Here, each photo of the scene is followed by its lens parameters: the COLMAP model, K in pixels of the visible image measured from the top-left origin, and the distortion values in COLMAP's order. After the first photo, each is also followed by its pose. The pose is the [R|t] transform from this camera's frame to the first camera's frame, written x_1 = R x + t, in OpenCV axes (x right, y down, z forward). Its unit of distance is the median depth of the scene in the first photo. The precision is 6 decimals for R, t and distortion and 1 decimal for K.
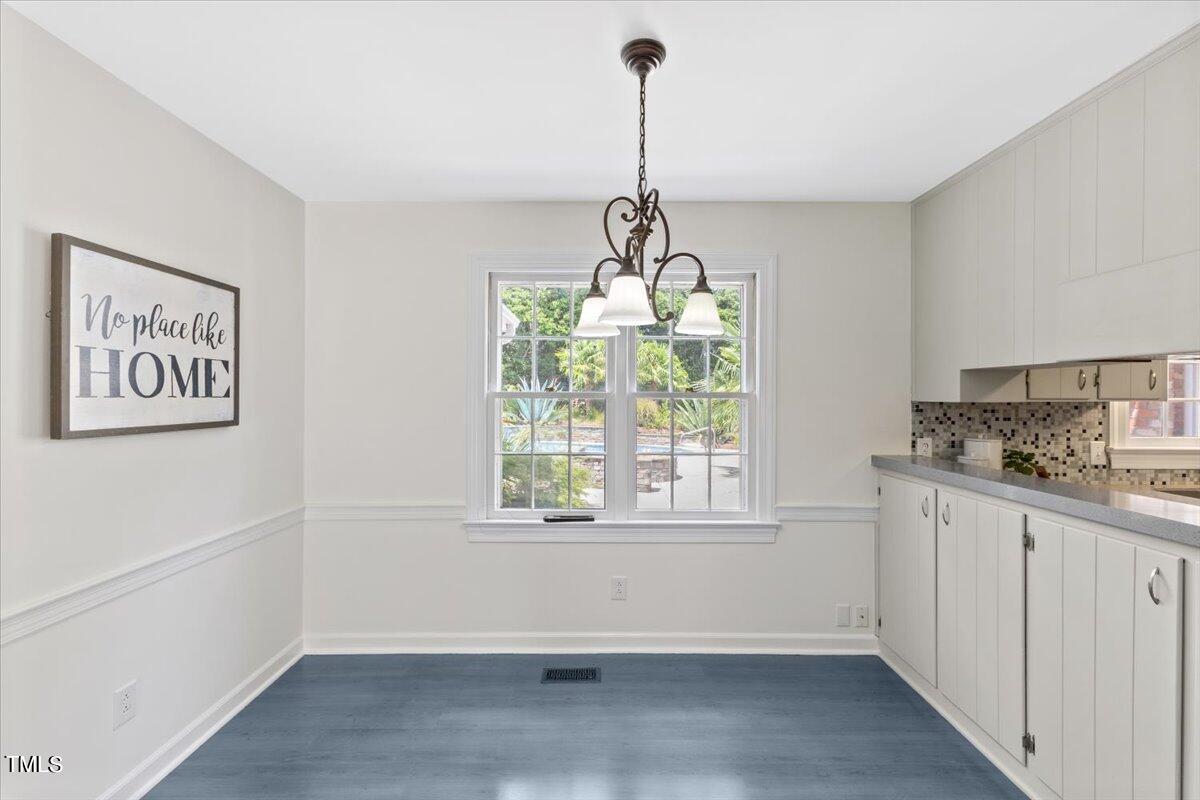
lens RADIAL K [[517.7, 0, 602.0], [0, 517.7, 397.0], [0, 0, 1]] dist [0.012734, -0.000005]
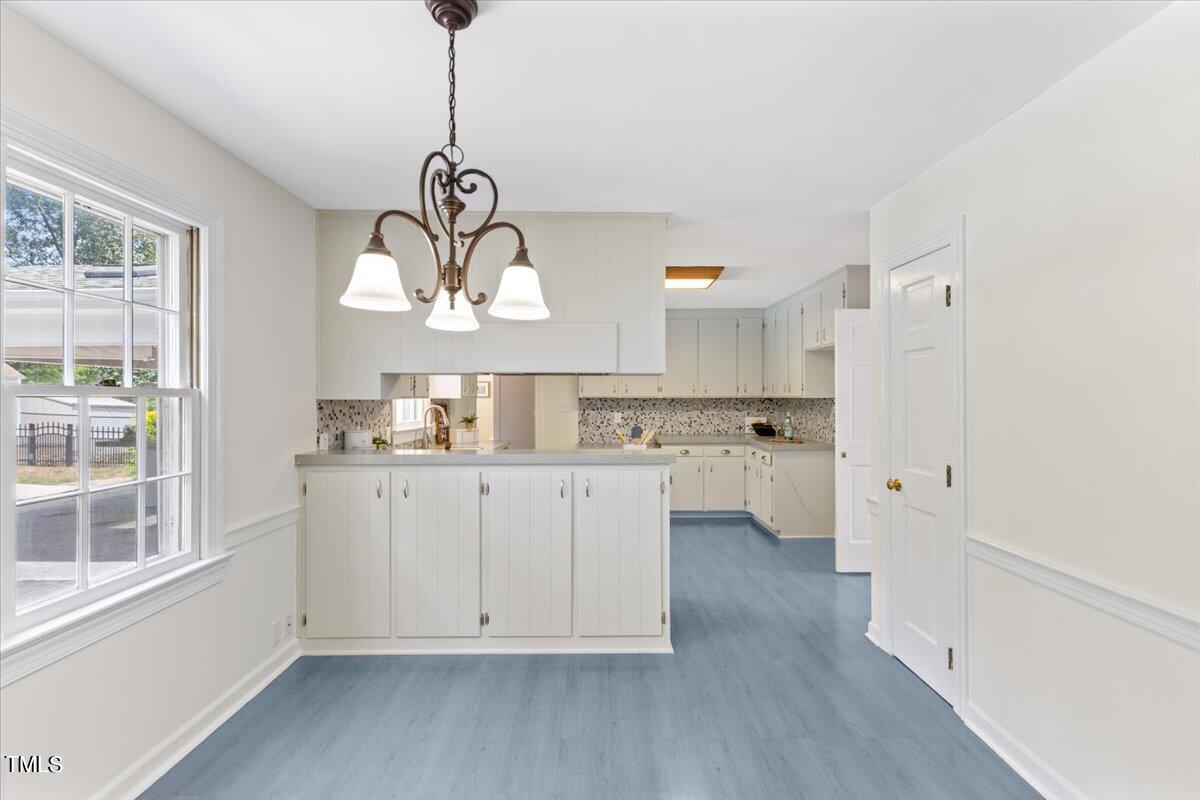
lens RADIAL K [[517.7, 0, 602.0], [0, 517.7, 397.0], [0, 0, 1]] dist [0.012734, -0.000005]
pose [[-0.008309, -0.001094, 0.999965, -0.464447], [0.002021, 0.999997, 0.001111, 0.003405], [-0.999963, 0.002031, -0.008306, 0.433480]]
